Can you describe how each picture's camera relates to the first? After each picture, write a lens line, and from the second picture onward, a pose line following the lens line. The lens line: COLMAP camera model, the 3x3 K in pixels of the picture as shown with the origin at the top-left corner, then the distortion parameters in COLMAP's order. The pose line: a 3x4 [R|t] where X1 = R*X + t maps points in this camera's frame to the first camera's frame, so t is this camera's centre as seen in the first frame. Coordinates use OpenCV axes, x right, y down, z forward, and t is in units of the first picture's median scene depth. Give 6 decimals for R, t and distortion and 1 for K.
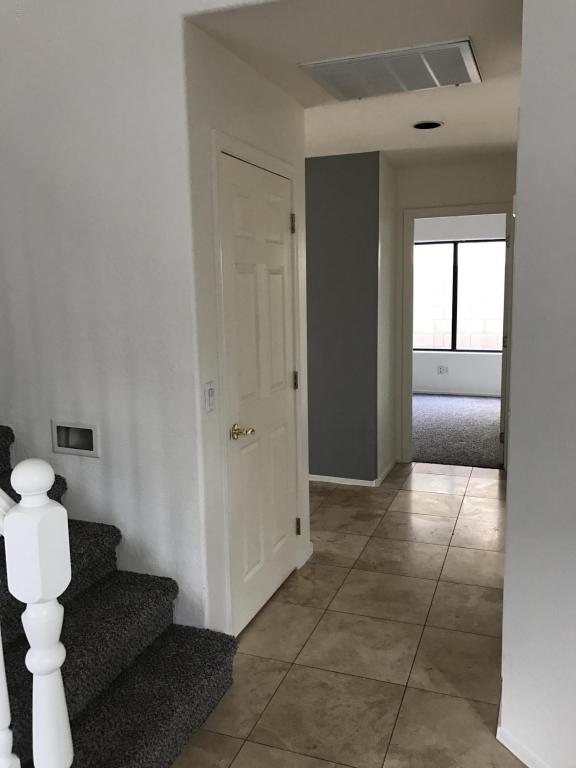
lens RADIAL K [[639.5, 0, 288.5], [0, 639.5, 385.5], [0, 0, 1]] dist [0.058098, -0.101063]
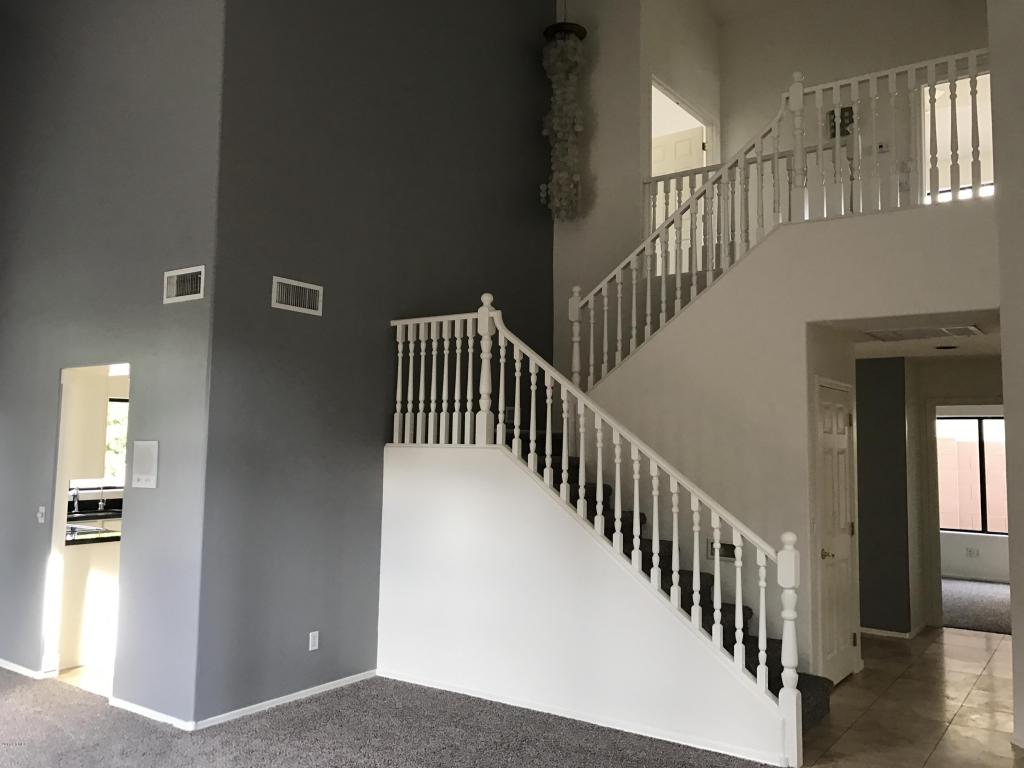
lens RADIAL K [[852.6, 0, 520.1], [0, 852.6, 386.1], [0, 0, 1]] dist [0.058098, -0.101063]
pose [[0.968492, 0.010000, -0.248845, -0.101549], [-0.065619, 0.974133, -0.216239, 0.062759], [0.240246, 0.225754, 0.944096, -0.452392]]
